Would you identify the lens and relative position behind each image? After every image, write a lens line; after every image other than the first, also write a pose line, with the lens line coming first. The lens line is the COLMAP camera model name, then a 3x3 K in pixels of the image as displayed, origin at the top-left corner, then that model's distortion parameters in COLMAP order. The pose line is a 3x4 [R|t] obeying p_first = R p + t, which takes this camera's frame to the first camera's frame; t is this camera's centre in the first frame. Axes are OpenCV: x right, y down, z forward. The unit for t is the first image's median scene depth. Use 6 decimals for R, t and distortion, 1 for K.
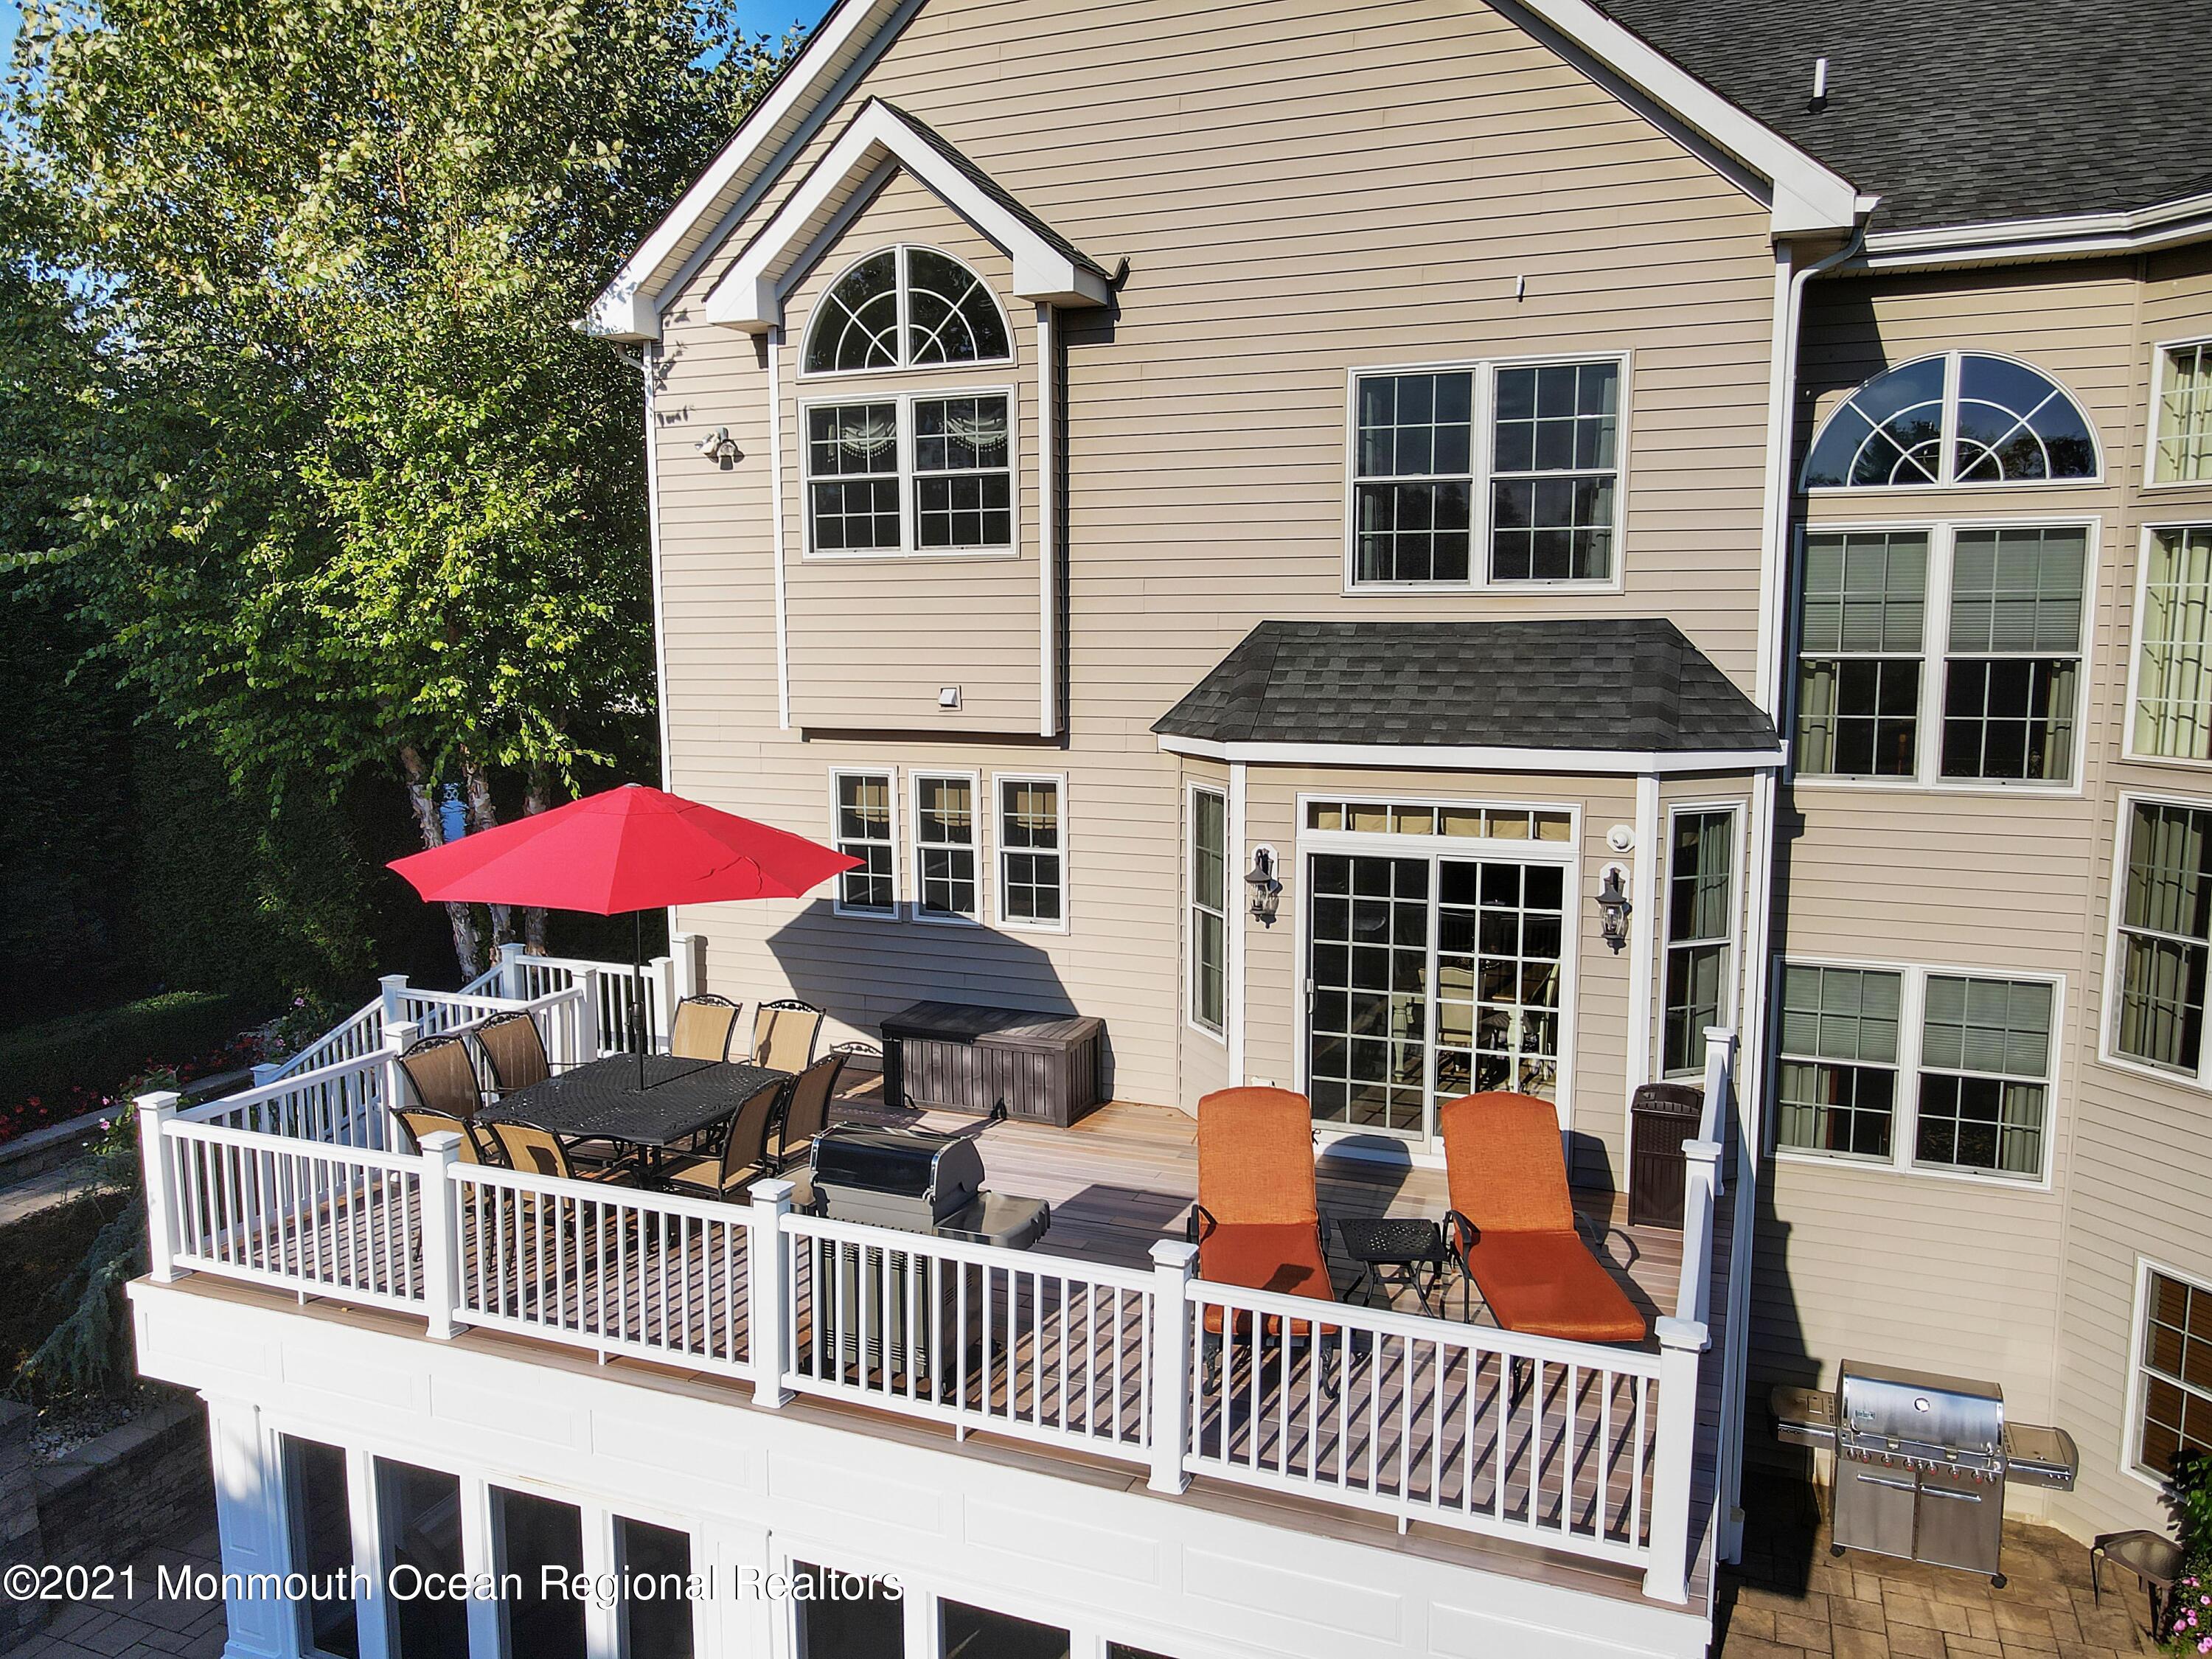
lens RADIAL K [[1714.6, 0, 1015.4], [0, 1714.6, 827.3], [0, 0, 1]] dist [0.003573, 0.001844]
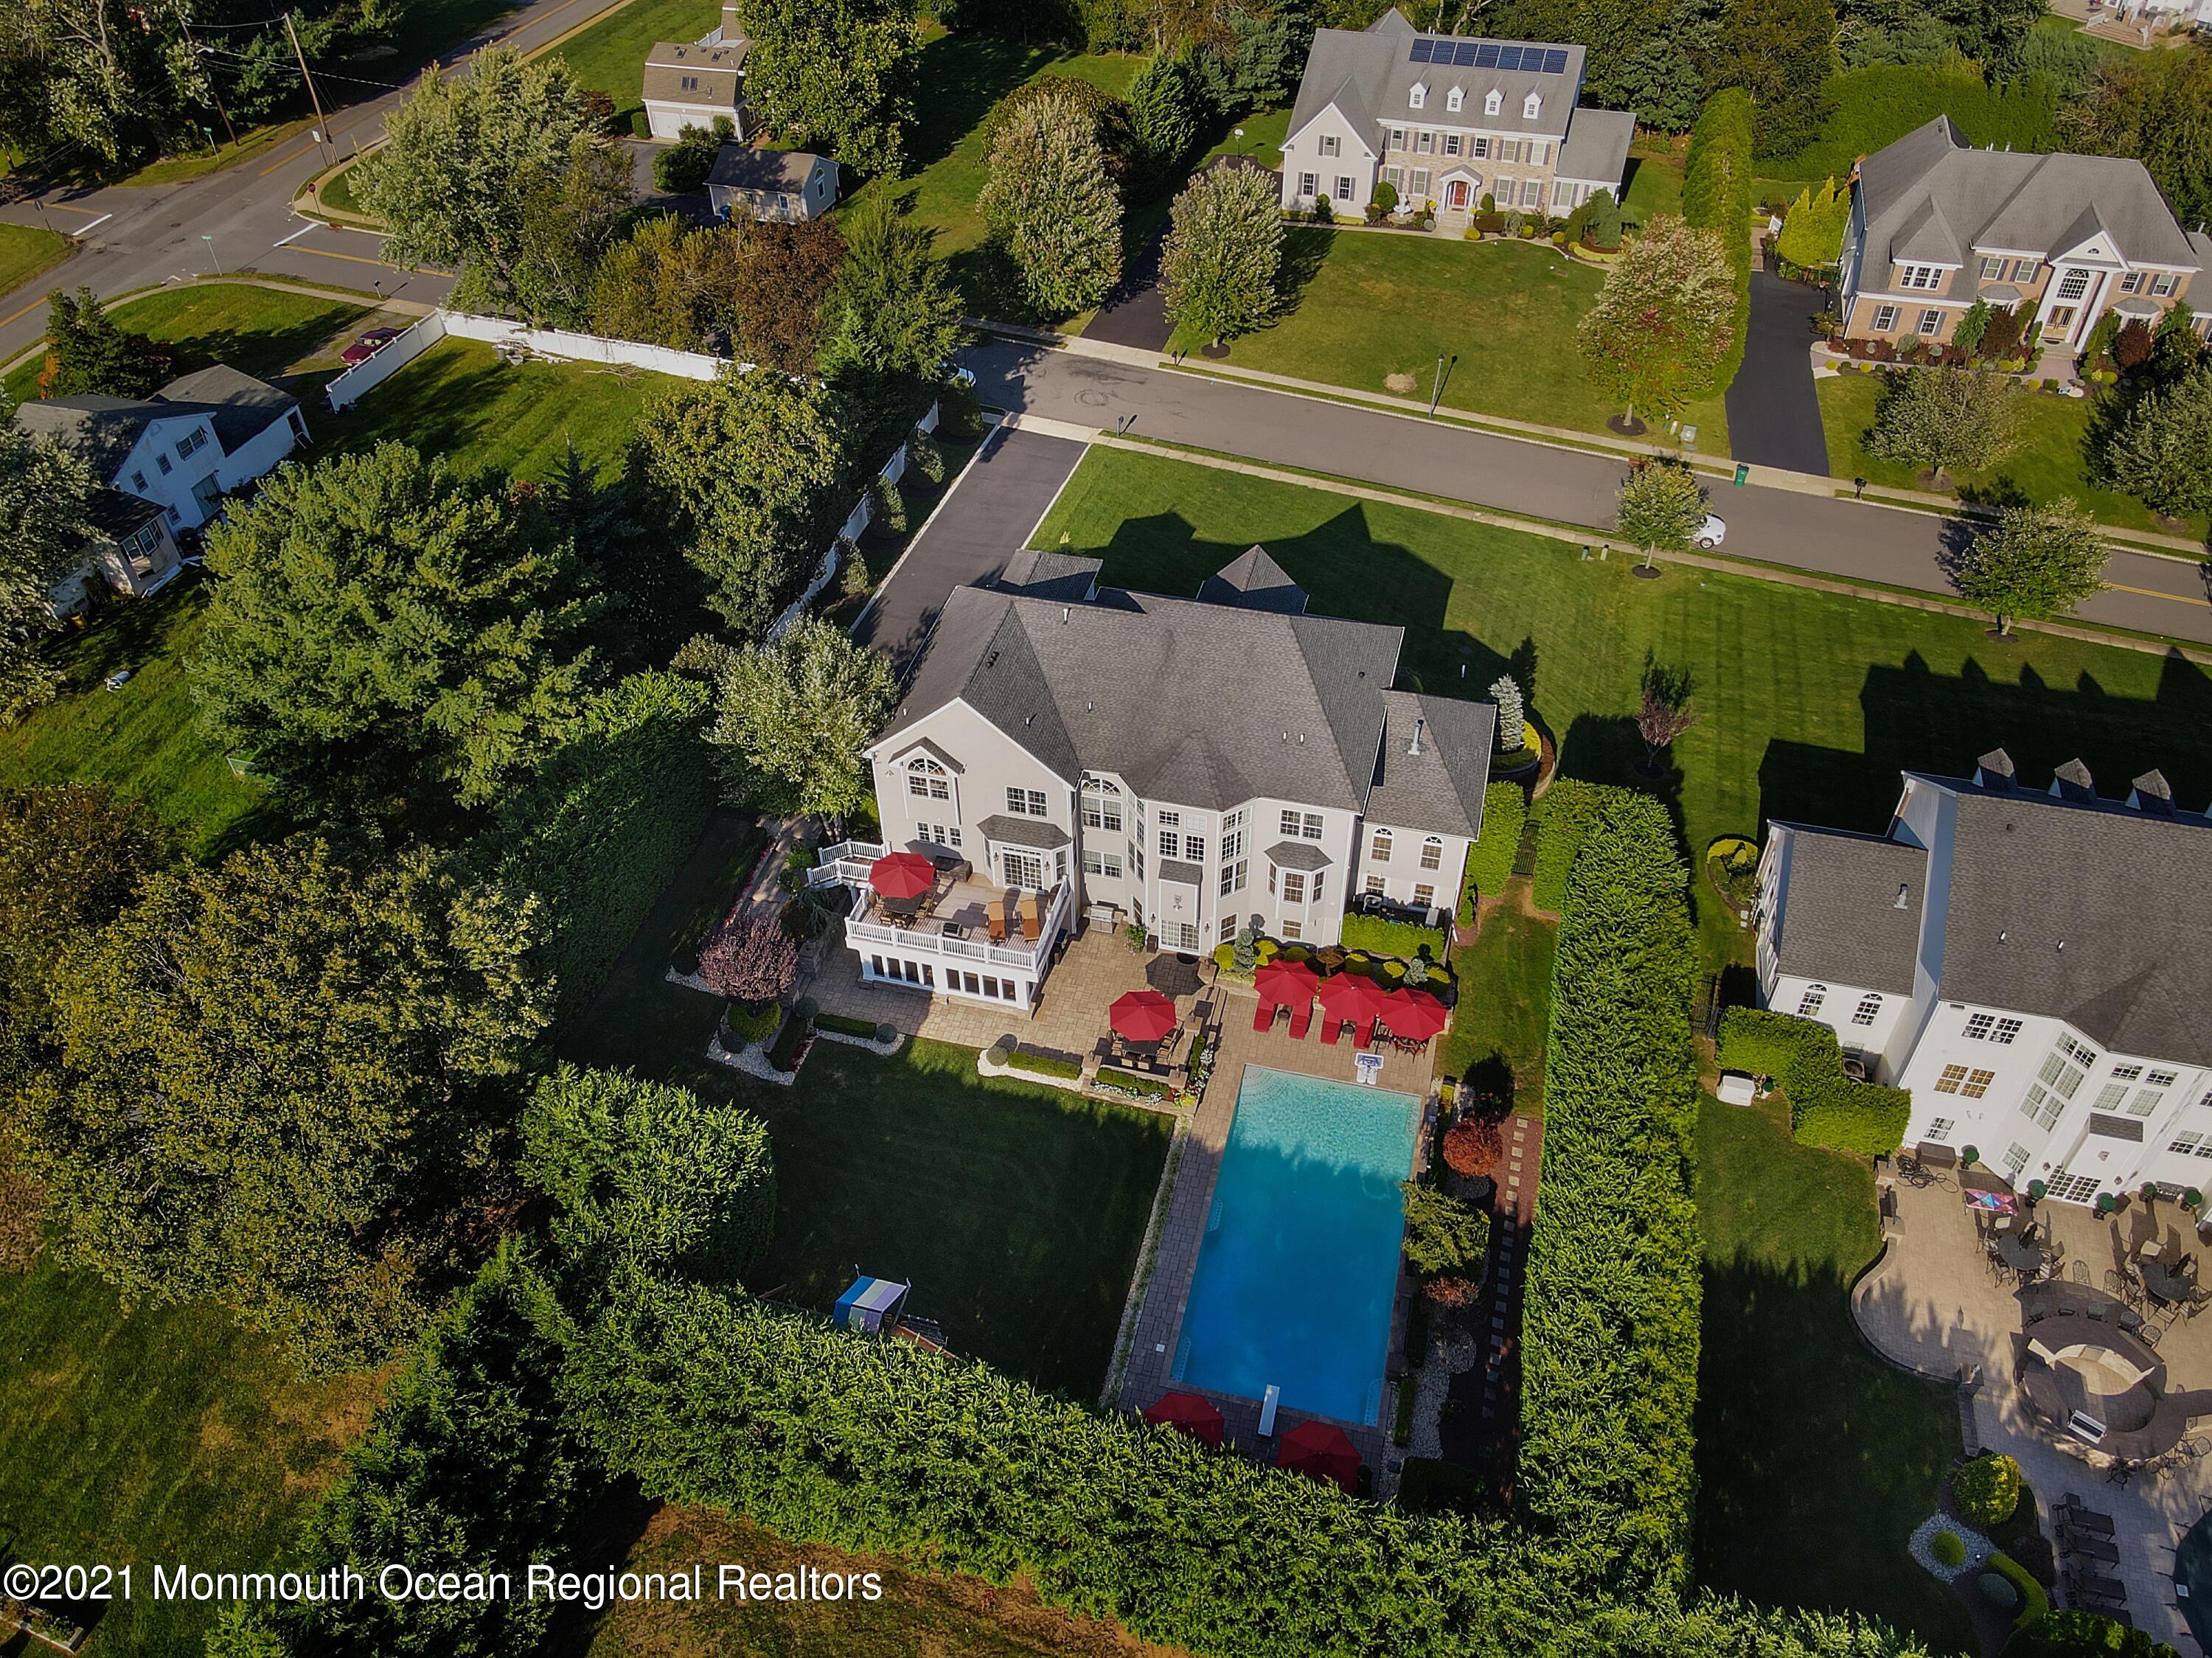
lens RADIAL K [[1606.1, 0, 1106.0], [0, 1606.1, 829.0], [0, 0, 1]] dist [0.010460, -0.006446]
pose [[0.985718, -0.107298, 0.129799, -0.208402], [0.019041, 0.836817, 0.547151, -3.246733], [-0.167326, -0.536865, 0.826909, -3.849470]]
